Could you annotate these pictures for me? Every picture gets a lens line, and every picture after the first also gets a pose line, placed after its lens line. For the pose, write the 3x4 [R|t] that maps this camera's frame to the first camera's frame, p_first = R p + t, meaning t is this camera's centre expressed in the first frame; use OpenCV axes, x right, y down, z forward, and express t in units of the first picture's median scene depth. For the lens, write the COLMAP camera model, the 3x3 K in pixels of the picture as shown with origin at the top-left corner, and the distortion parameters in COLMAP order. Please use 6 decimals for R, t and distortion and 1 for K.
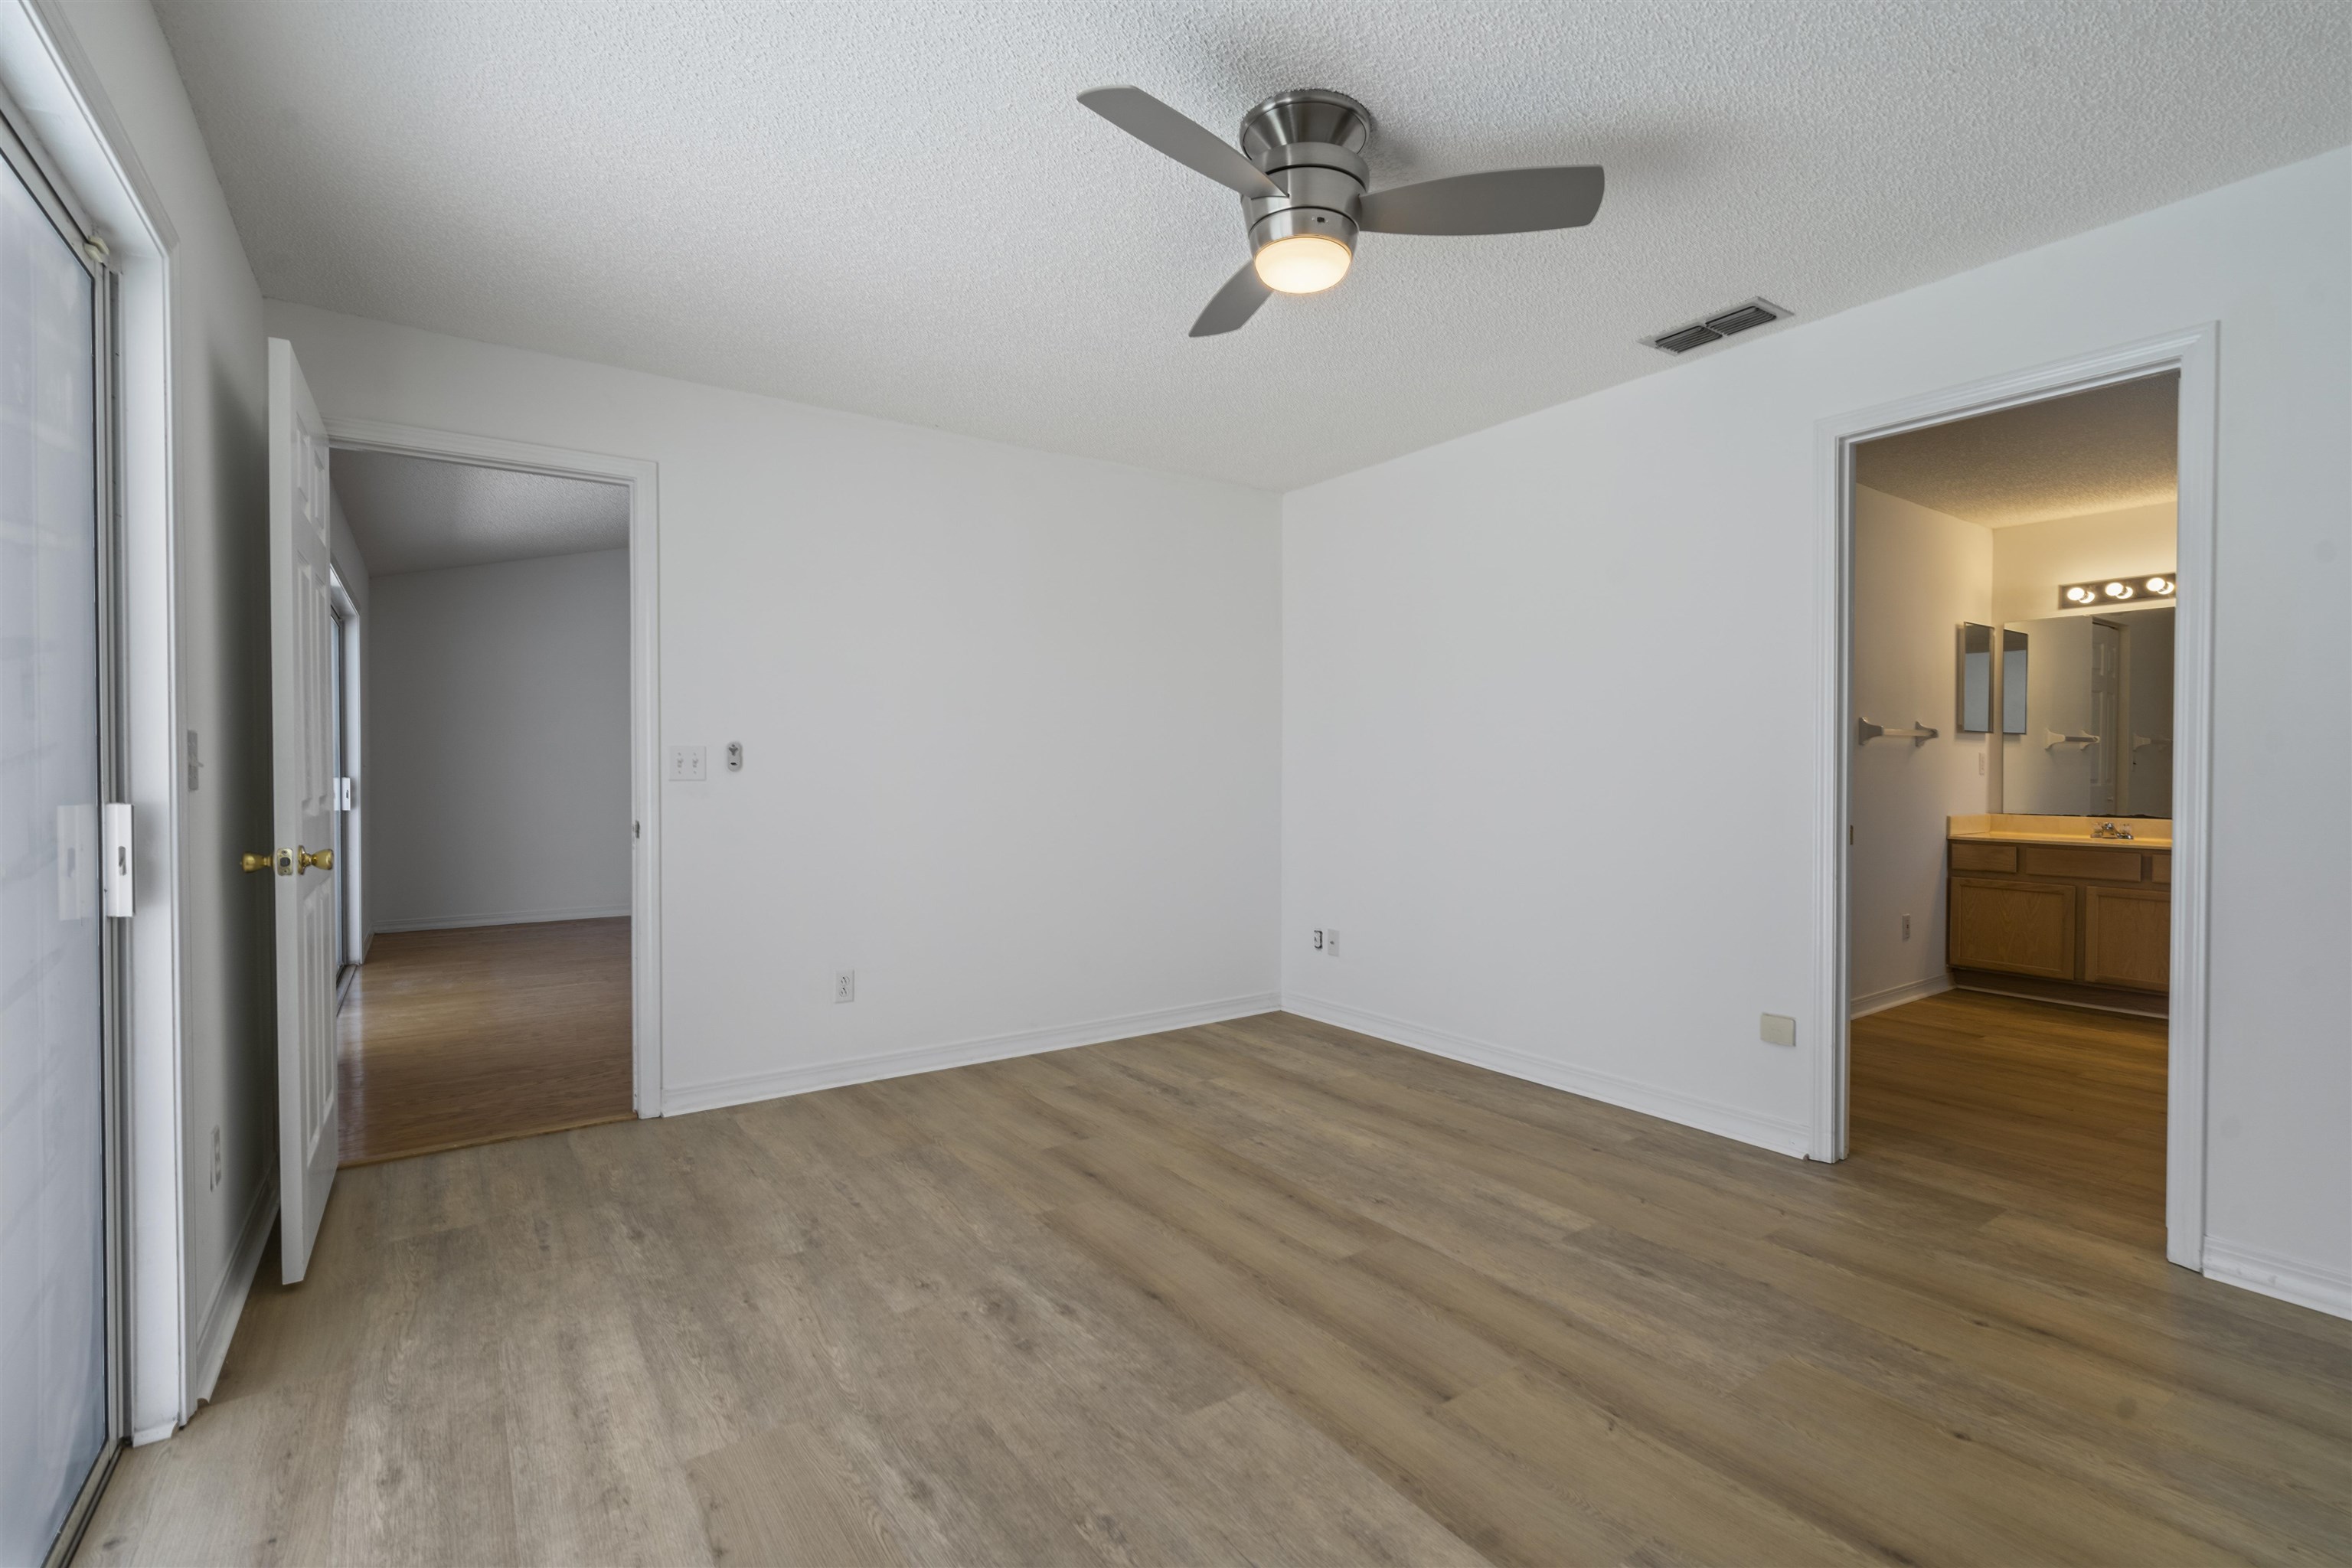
lens RADIAL K [[1062.1, 0, 1173.7], [0, 1062.1, 781.0], [0, 0, 1]] dist [-0.003001, 0.000697]
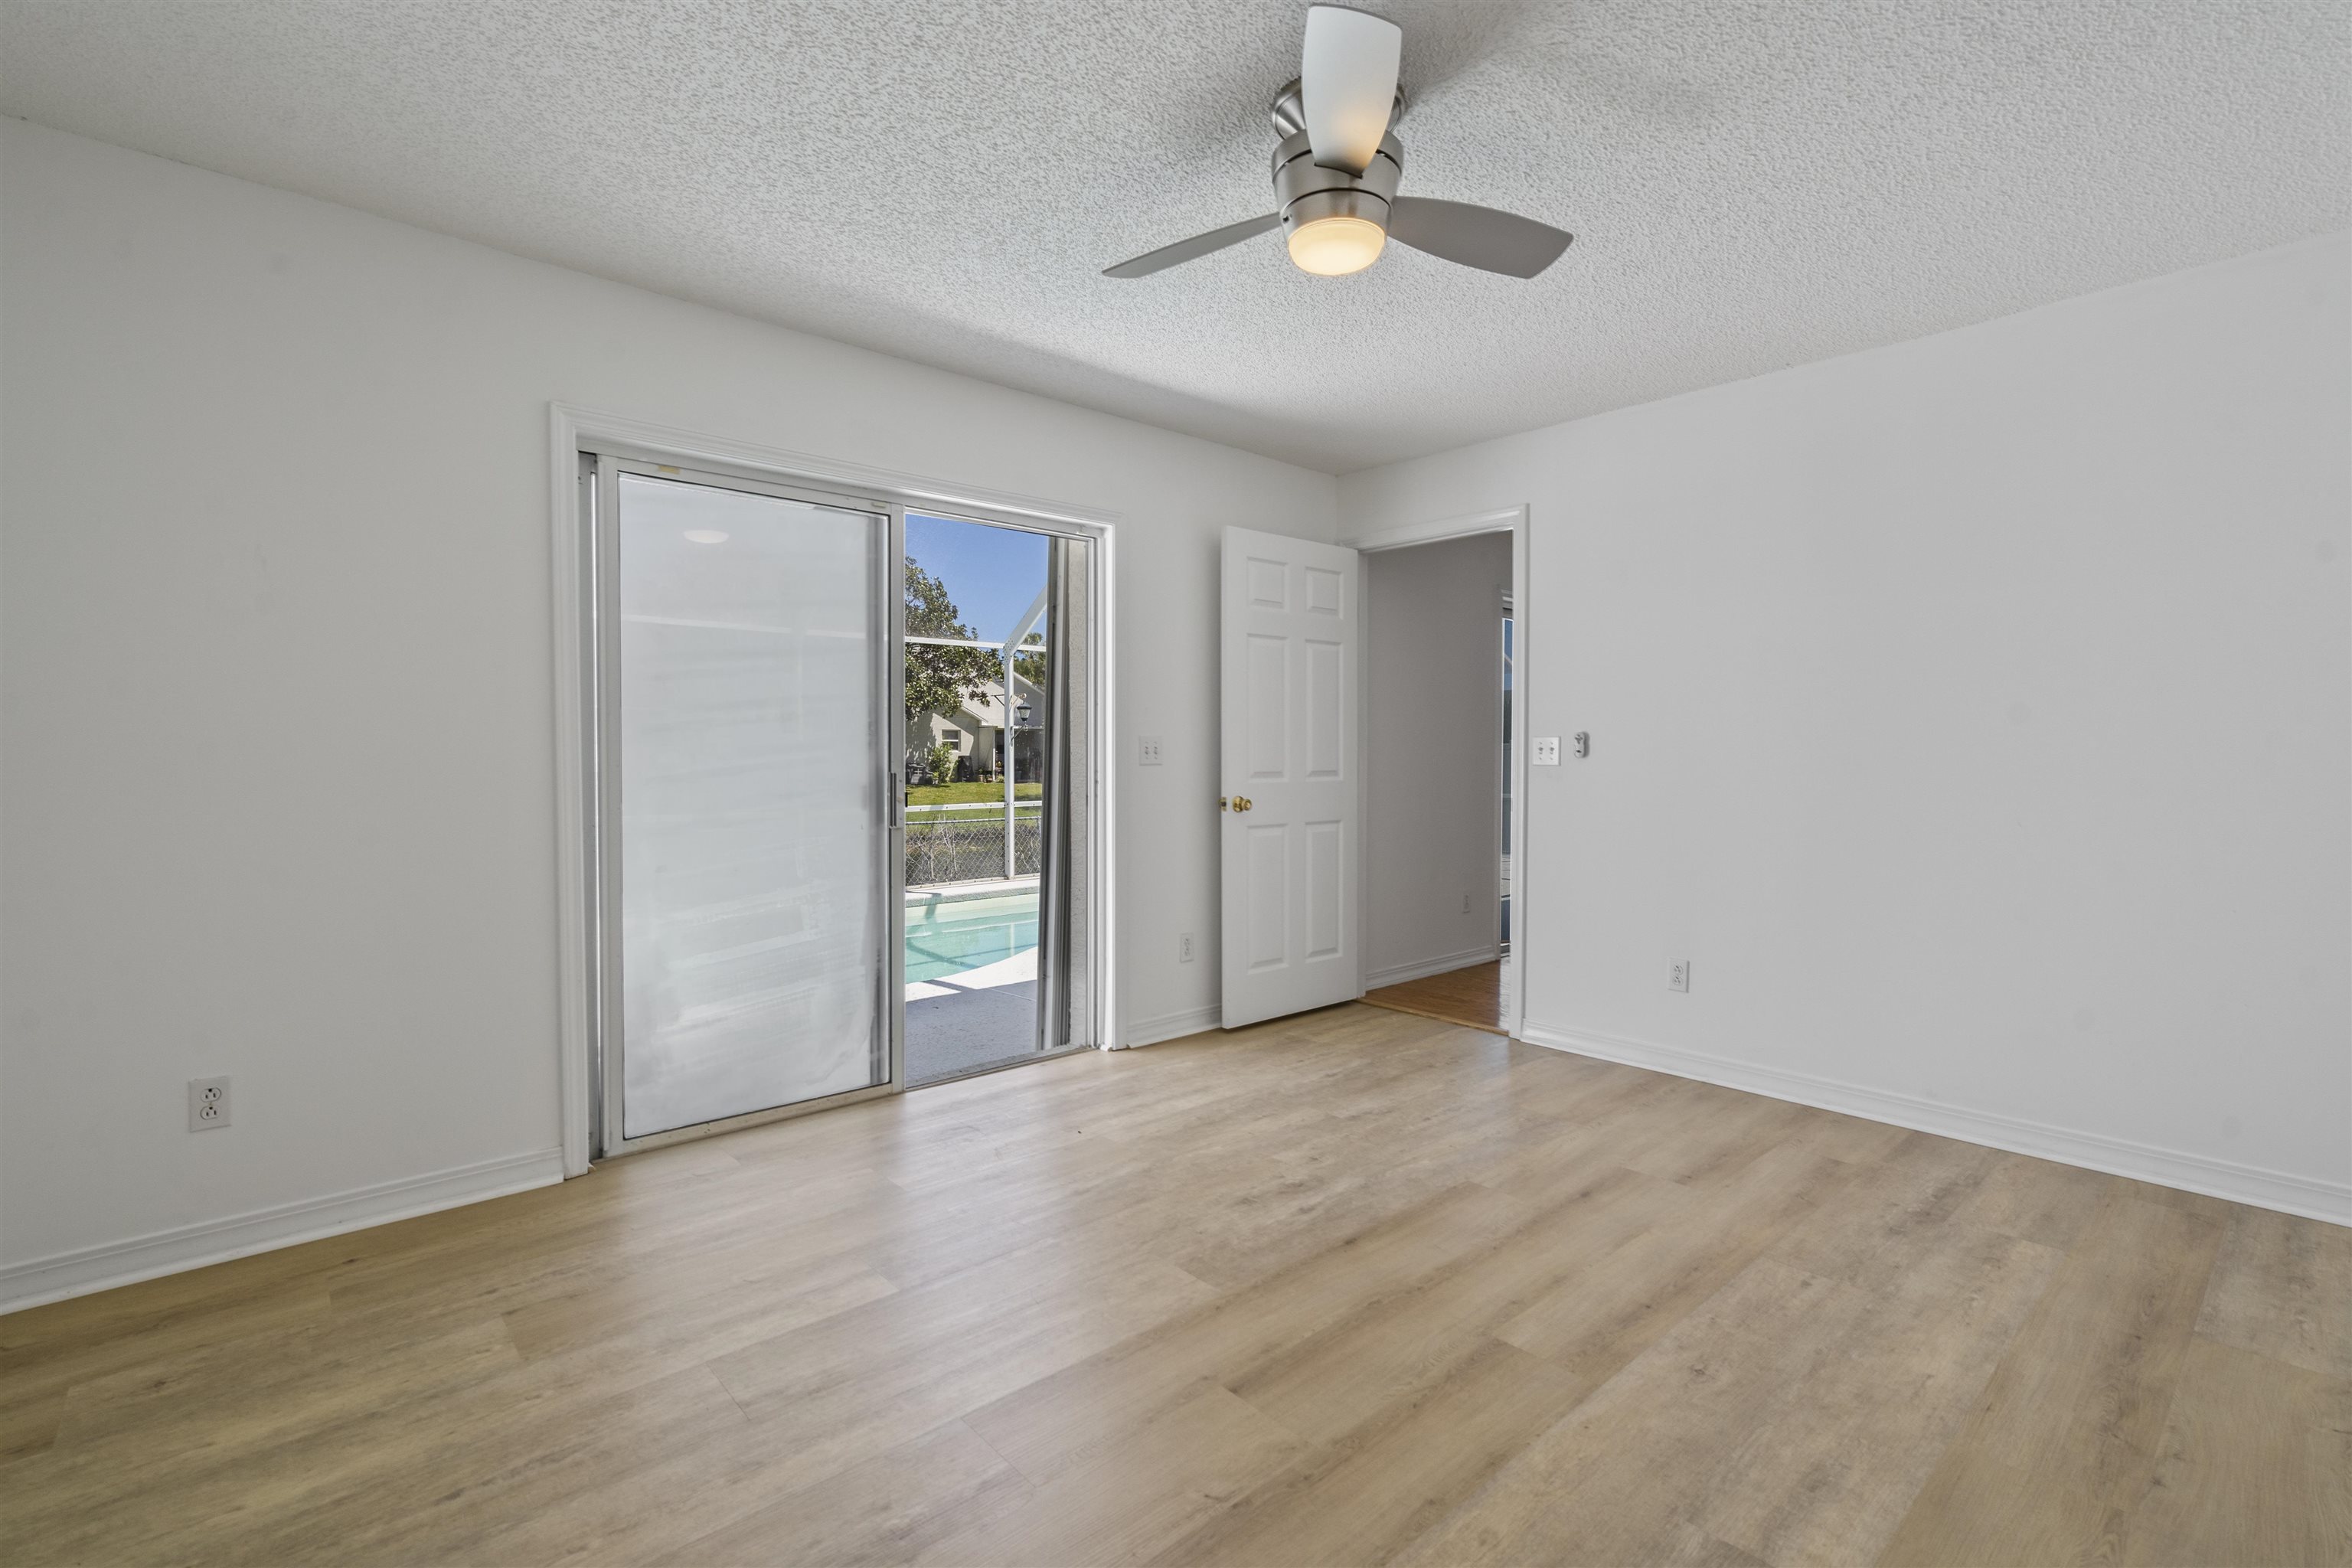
lens RADIAL K [[1062.1, 0, 1173.7], [0, 1062.1, 781.0], [0, 0, 1]] dist [-0.003001, 0.000697]
pose [[0.109649, 0.023413, -0.993695, 0.839967], [-0.013489, 0.999666, 0.022065, -0.005582], [0.993879, 0.010984, 0.109929, 0.569916]]
